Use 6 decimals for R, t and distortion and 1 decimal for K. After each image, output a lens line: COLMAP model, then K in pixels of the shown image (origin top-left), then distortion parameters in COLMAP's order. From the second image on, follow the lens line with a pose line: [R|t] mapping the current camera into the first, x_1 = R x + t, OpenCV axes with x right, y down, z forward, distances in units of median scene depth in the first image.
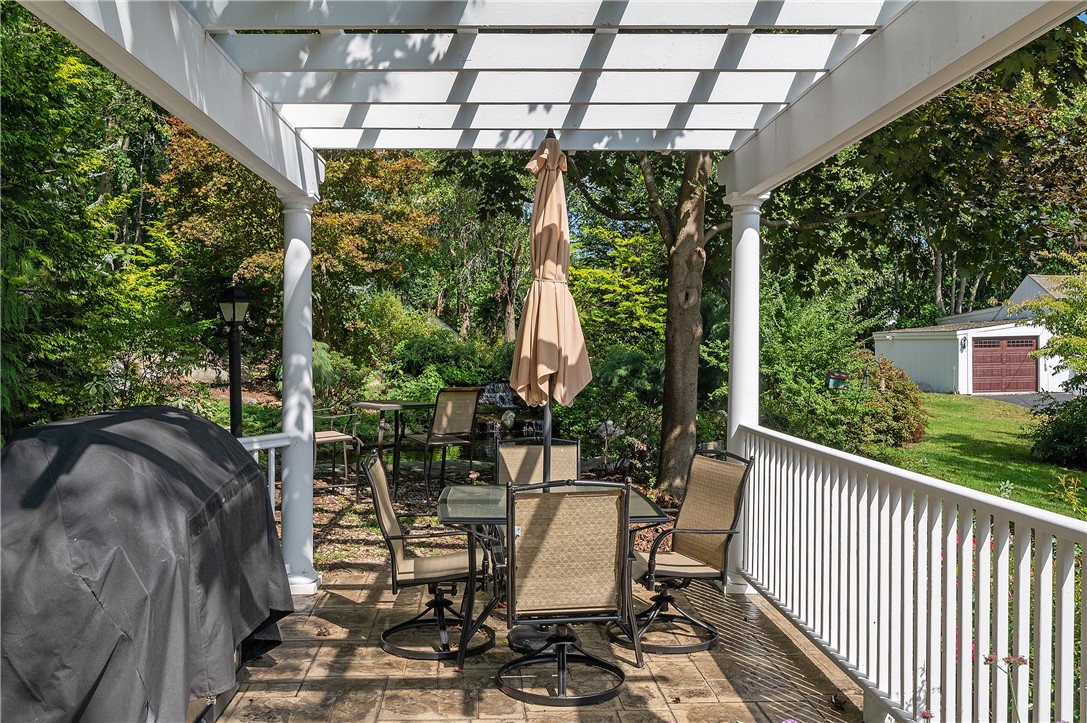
lens RADIAL K [[970.1, 0, 543.7], [0, 970.1, 358.2], [0, 0, 1]] dist [-0.133365, -0.003898]
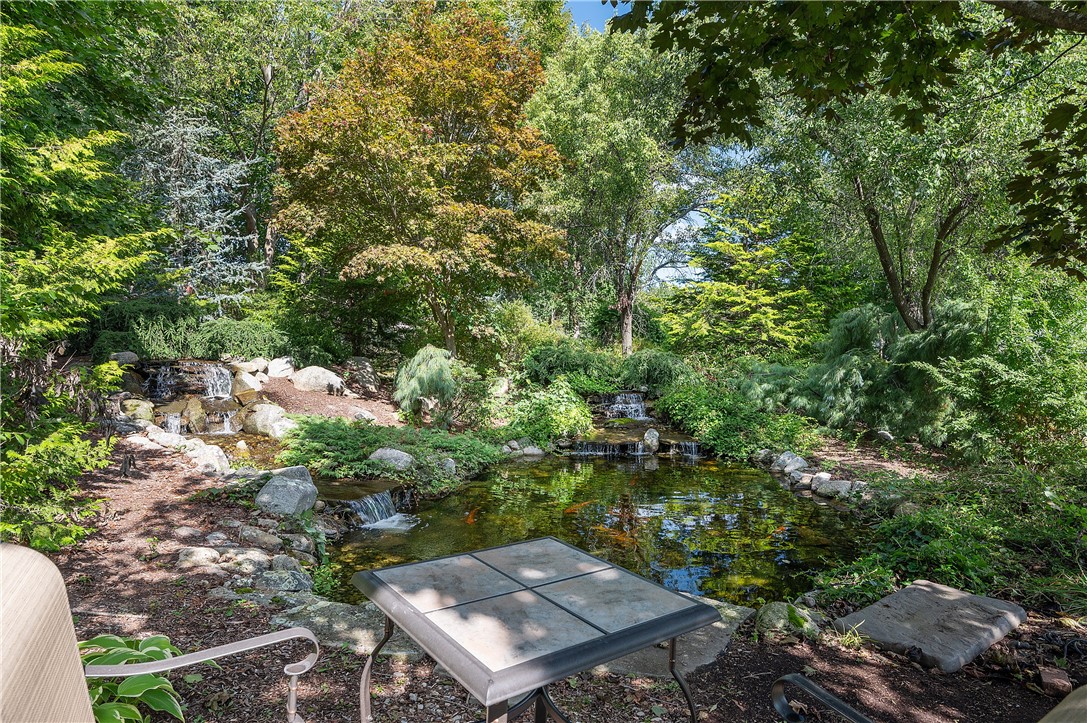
lens RADIAL K [[617.4, 0, 544.8], [0, 617.4, 360.0], [0, 0, 1]] dist [0.000810, 0.000027]
pose [[0.993394, 0.019518, -0.113080, -0.058852], [-0.019965, 0.999797, -0.002817, -0.004898], [0.113002, 0.005056, 0.993582, 0.364939]]
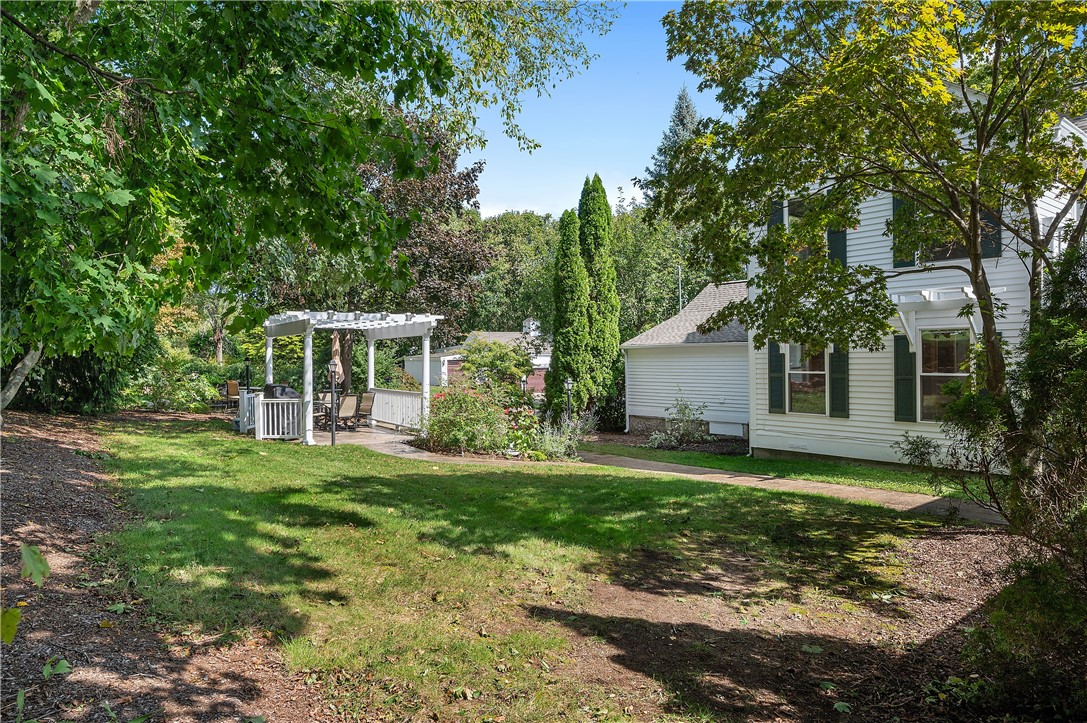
lens RADIAL K [[653.3, 0, 544.0], [0, 653.3, 360.9], [0, 0, 1]] dist [0.000398, -0.000009]
pose [[0.860680, -0.010096, 0.509045, -0.176771], [0.016105, 0.999843, -0.007401, -0.004047], [-0.508891, 0.014568, 0.860708, -0.552794]]
